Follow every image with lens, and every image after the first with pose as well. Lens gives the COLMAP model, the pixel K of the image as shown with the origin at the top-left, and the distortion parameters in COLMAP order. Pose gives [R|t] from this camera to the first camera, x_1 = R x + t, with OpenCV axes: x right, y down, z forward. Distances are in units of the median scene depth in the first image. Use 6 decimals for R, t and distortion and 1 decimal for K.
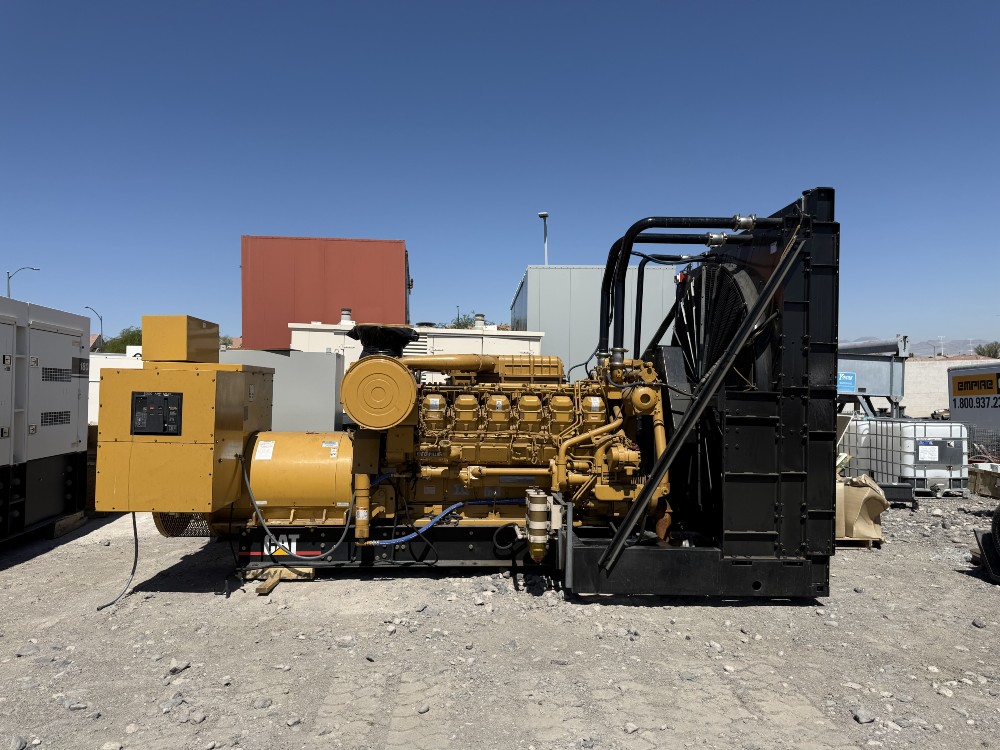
lens RADIAL K [[720.5, 0, 500.0], [0, 720.5, 375.0], [0, 0, 1]] dist [0.002387, -0.007190]
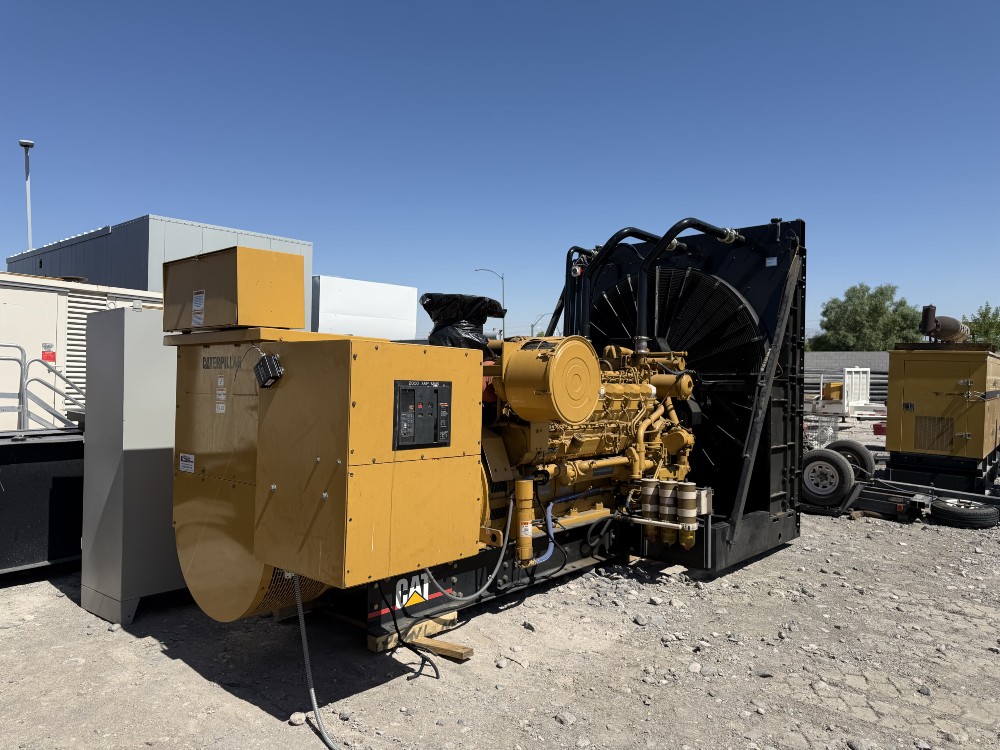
lens RADIAL K [[720.5, 0, 500.0], [0, 720.5, 375.0], [0, 0, 1]] dist [0.002387, -0.007190]
pose [[0.689123, 0.006795, 0.724612, -0.779600], [-0.026828, 0.999510, 0.016142, 0.006200], [-0.724147, -0.030563, 0.688968, 0.453874]]
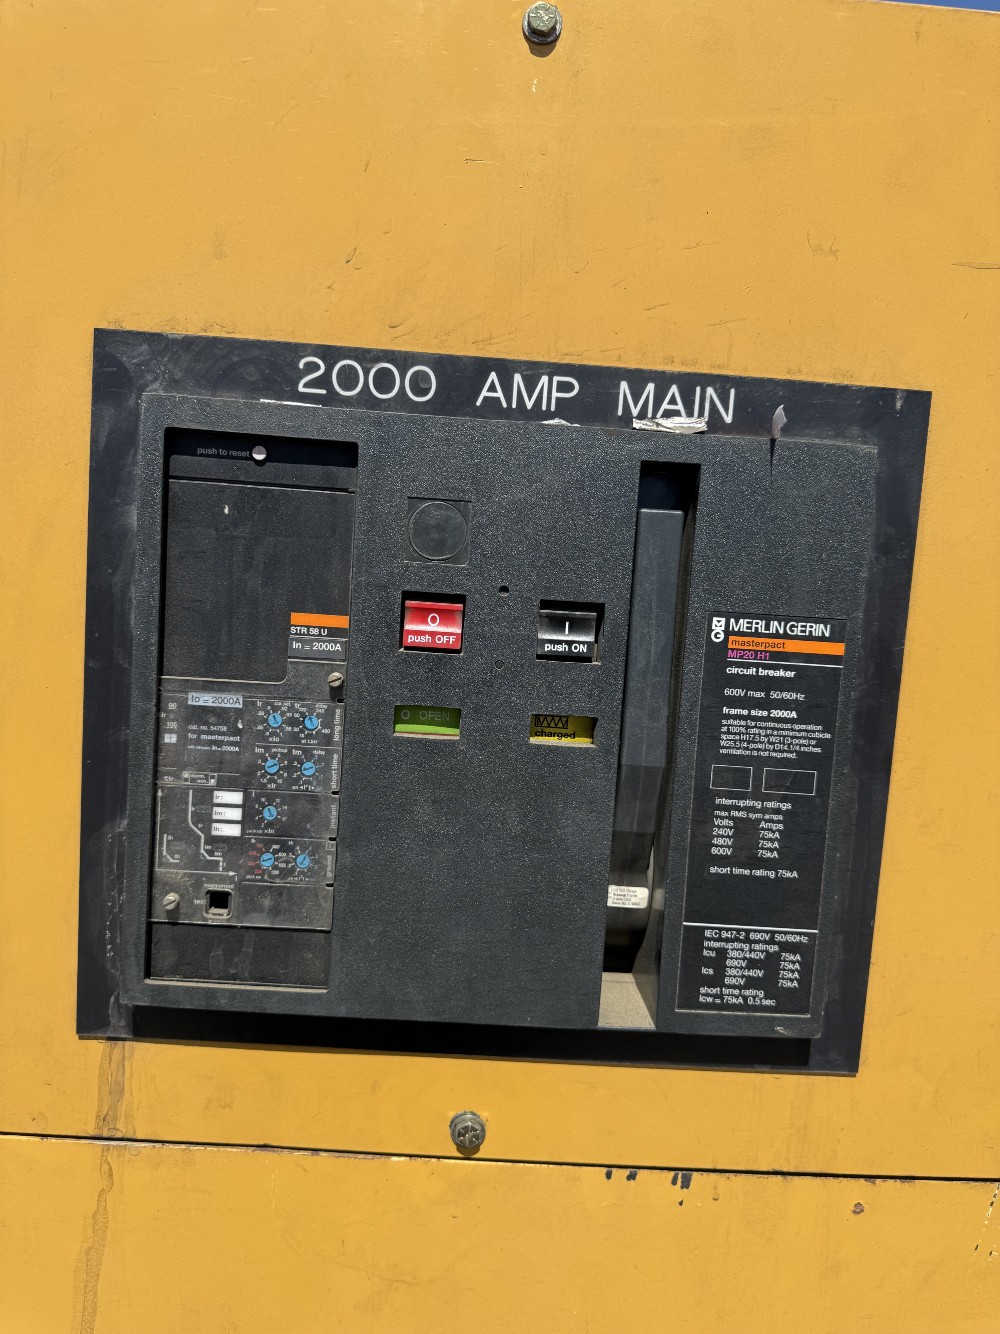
lens RADIAL K [[961.2, 0, 500.0], [0, 961.2, 667.0], [0, 0, 1]] dist [0.002387, -0.007190]
pose [[0.998694, 0.048569, -0.015823, -0.416970], [-0.046324, 0.991670, 0.120186, 0.034588], [0.021528, -0.119296, 0.992625, 0.806937]]
